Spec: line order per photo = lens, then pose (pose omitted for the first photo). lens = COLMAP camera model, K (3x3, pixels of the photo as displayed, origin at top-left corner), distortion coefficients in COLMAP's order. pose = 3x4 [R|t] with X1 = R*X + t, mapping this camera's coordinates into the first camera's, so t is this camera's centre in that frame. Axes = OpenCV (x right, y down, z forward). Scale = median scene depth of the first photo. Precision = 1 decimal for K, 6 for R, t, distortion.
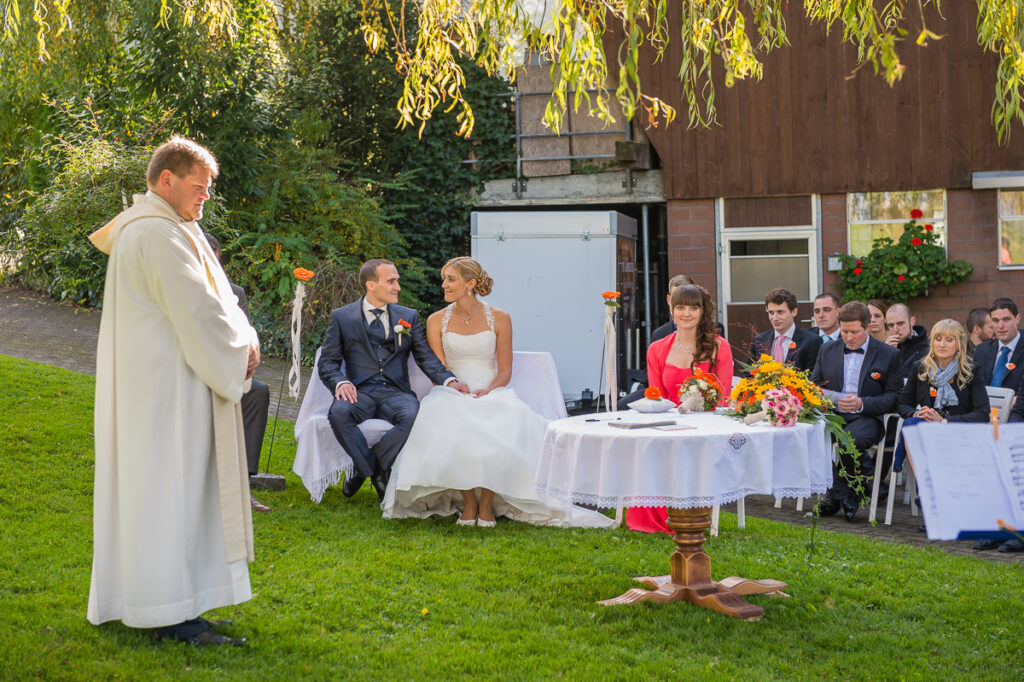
lens RADIAL K [[2139.7, 0, 513.1], [0, 2139.7, 342.5], [0, 0, 1]] dist [0.102605, 0.000000]
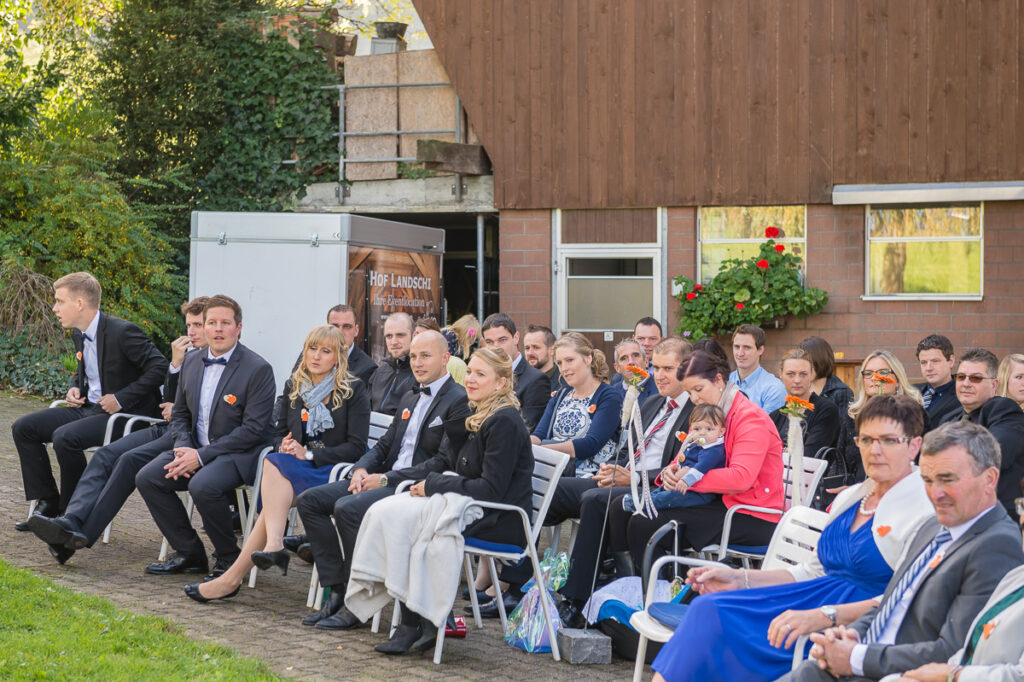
lens RADIAL K [[2139.7, 0, 508.8], [0, 2139.7, 340.5], [0, 0, 1]] dist [0.102605, 0.000000]
pose [[0.989286, 0.033129, -0.142184, 0.203397], [-0.035940, 0.999205, -0.017246, 0.001877], [0.141500, 0.022172, 0.989690, 0.135088]]
